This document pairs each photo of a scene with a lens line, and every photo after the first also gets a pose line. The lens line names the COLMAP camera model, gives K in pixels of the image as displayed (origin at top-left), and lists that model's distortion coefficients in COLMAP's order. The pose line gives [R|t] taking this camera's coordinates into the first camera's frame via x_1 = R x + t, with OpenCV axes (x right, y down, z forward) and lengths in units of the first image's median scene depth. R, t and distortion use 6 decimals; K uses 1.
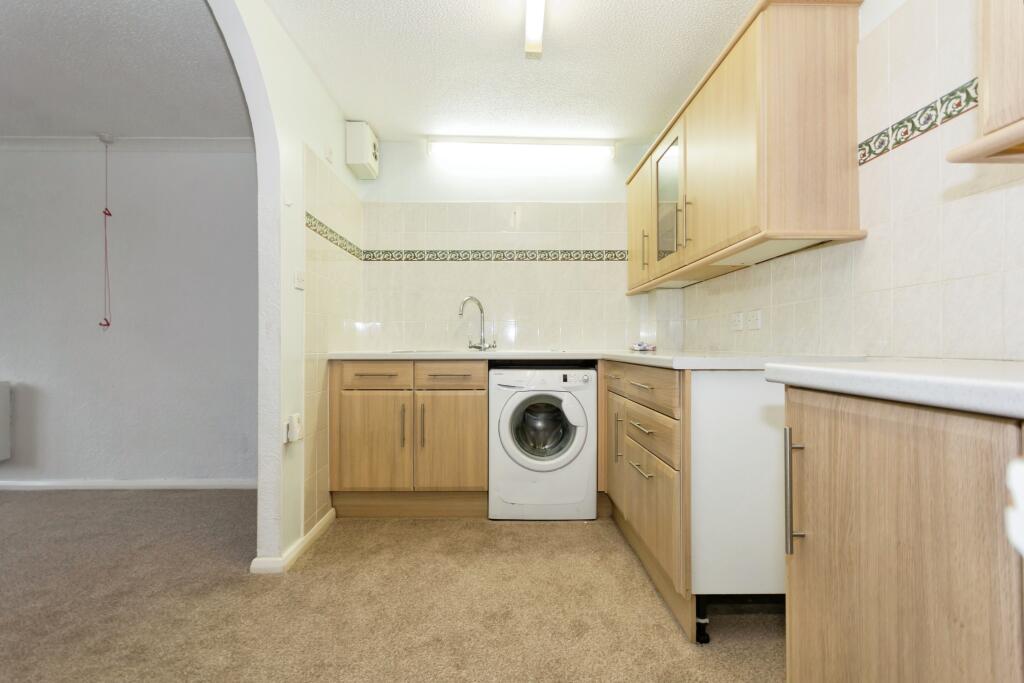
lens RADIAL K [[450.5, 0, 512.0], [0, 450.5, 346.6], [0, 0, 1]] dist [-0.002443, 0.000030]
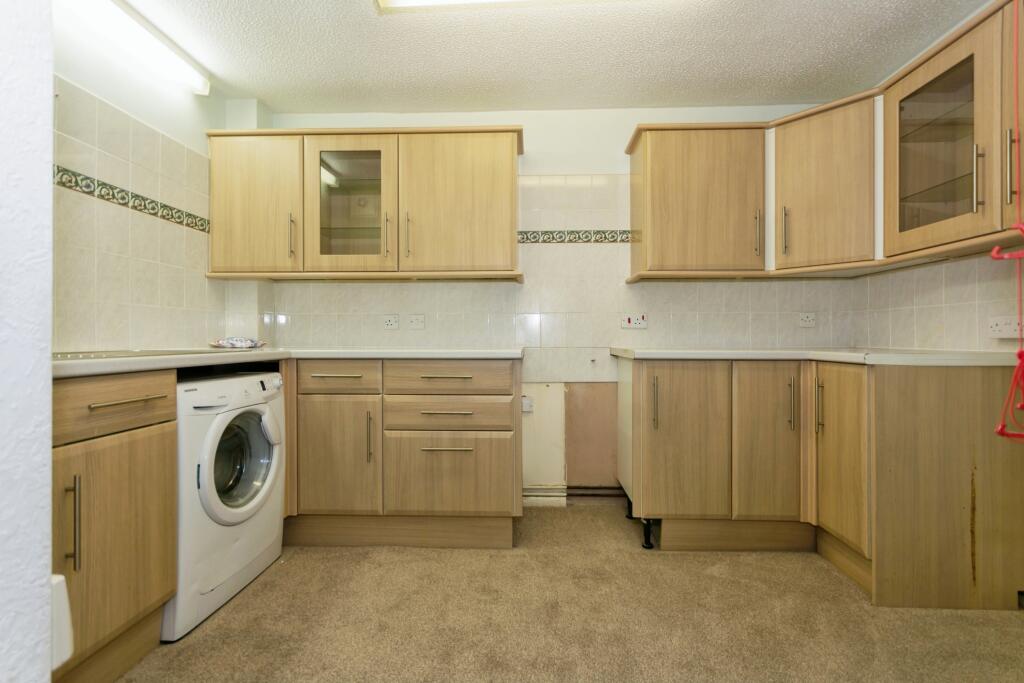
lens RADIAL K [[450.5, 0, 512.4], [0, 450.5, 339.8], [0, 0, 1]] dist [-0.002443, 0.000030]
pose [[0.061335, 0.000920, 0.998117, -0.612375], [0.002462, 0.999996, -0.001073, -0.004702], [-0.998114, 0.002523, 0.061332, 0.534475]]
